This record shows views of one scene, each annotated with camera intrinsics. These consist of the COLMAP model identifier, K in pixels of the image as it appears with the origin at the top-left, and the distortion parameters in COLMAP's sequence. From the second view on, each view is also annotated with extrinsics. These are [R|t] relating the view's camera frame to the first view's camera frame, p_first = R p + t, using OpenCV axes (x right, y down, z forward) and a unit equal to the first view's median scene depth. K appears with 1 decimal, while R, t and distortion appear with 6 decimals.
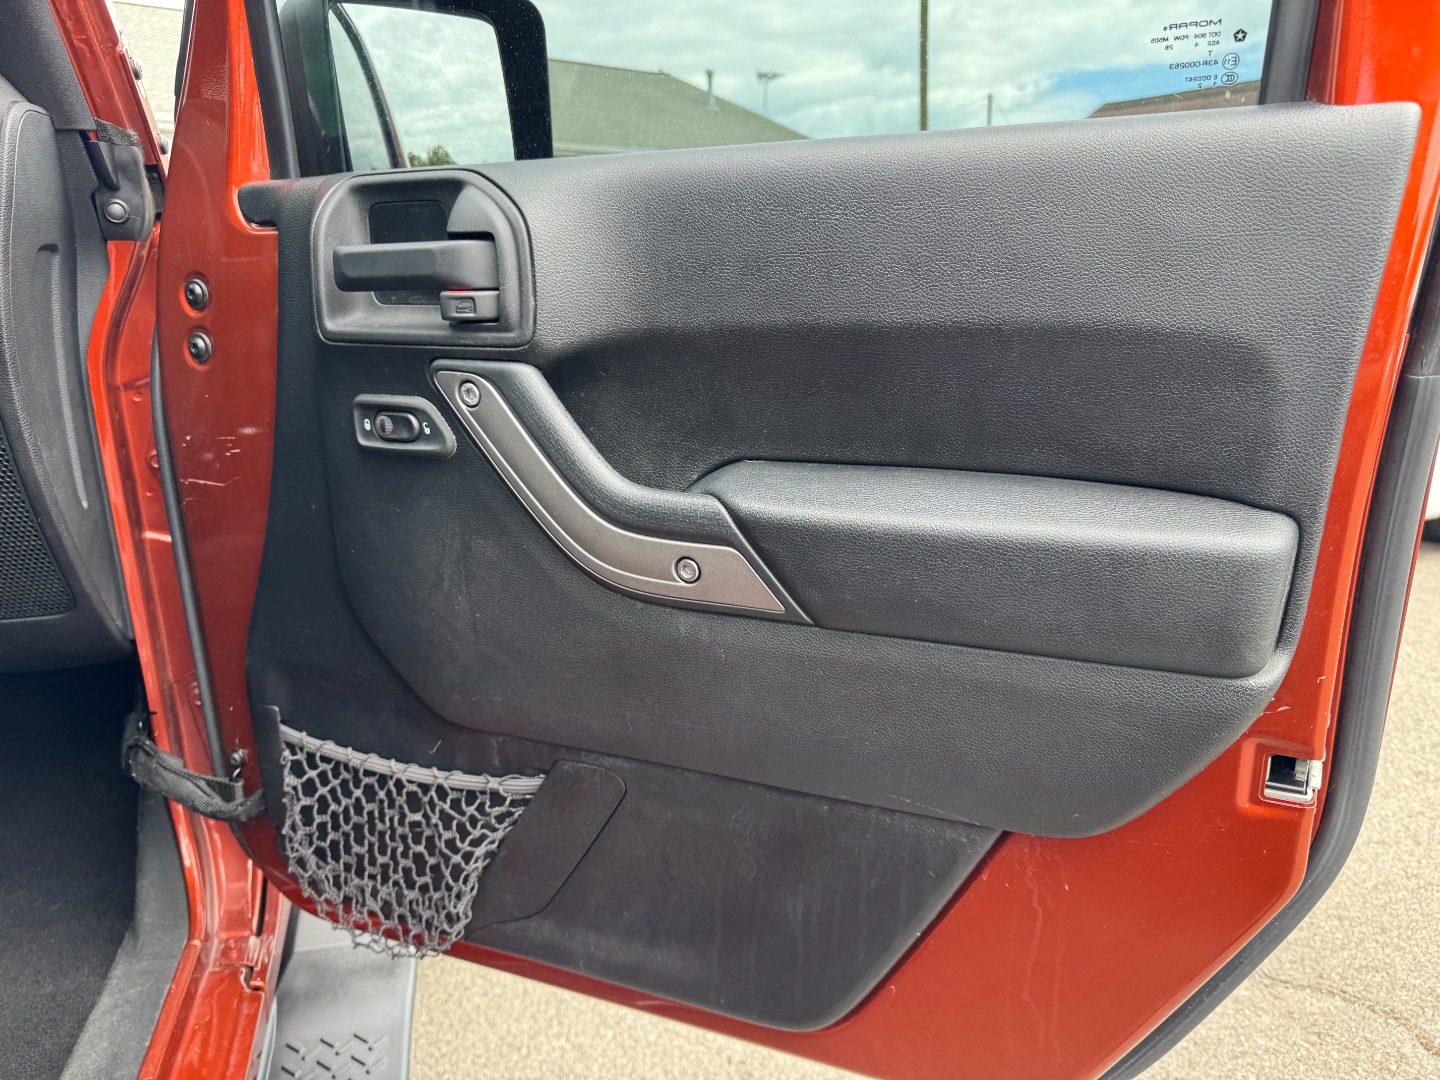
lens RADIAL K [[996.7, 0, 693.0], [0, 996.7, 538.0], [0, 0, 1]] dist [0.076301, -0.094424]
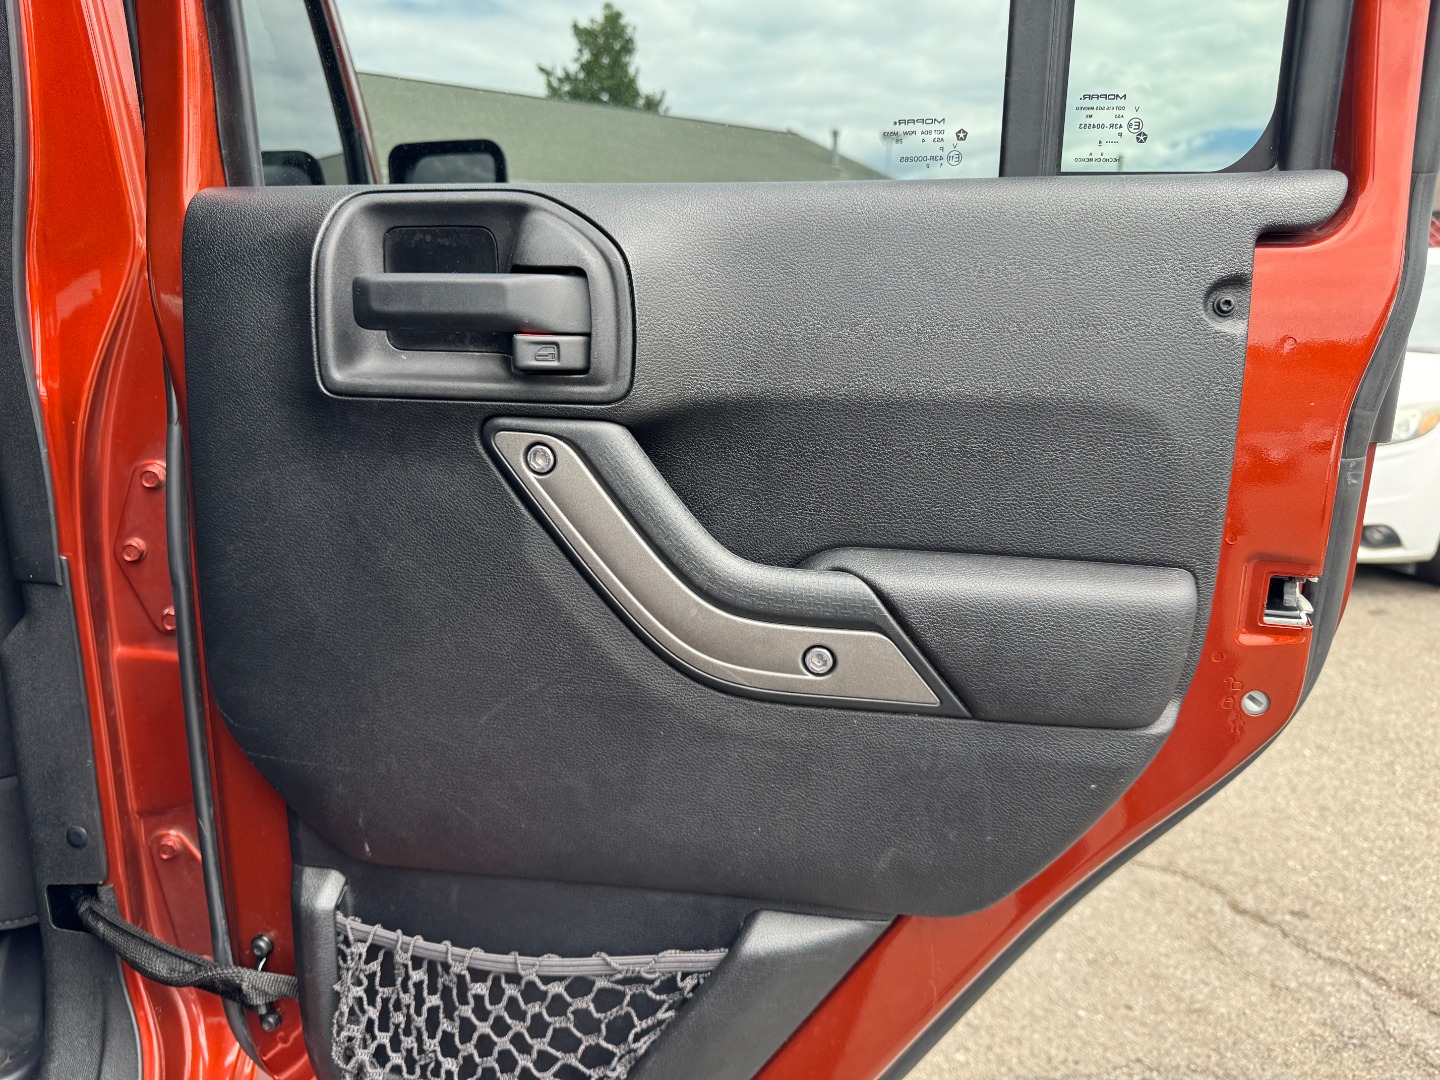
lens RADIAL K [[1009.3, 0, 717.5], [0, 1009.3, 543.6], [0, 0, 1]] dist [0.110279, -0.181684]
pose [[0.966811, -0.020507, 0.254667, -0.303248], [0.034556, 0.998110, -0.050815, -0.026934], [-0.253144, 0.057929, 0.965693, 0.163967]]
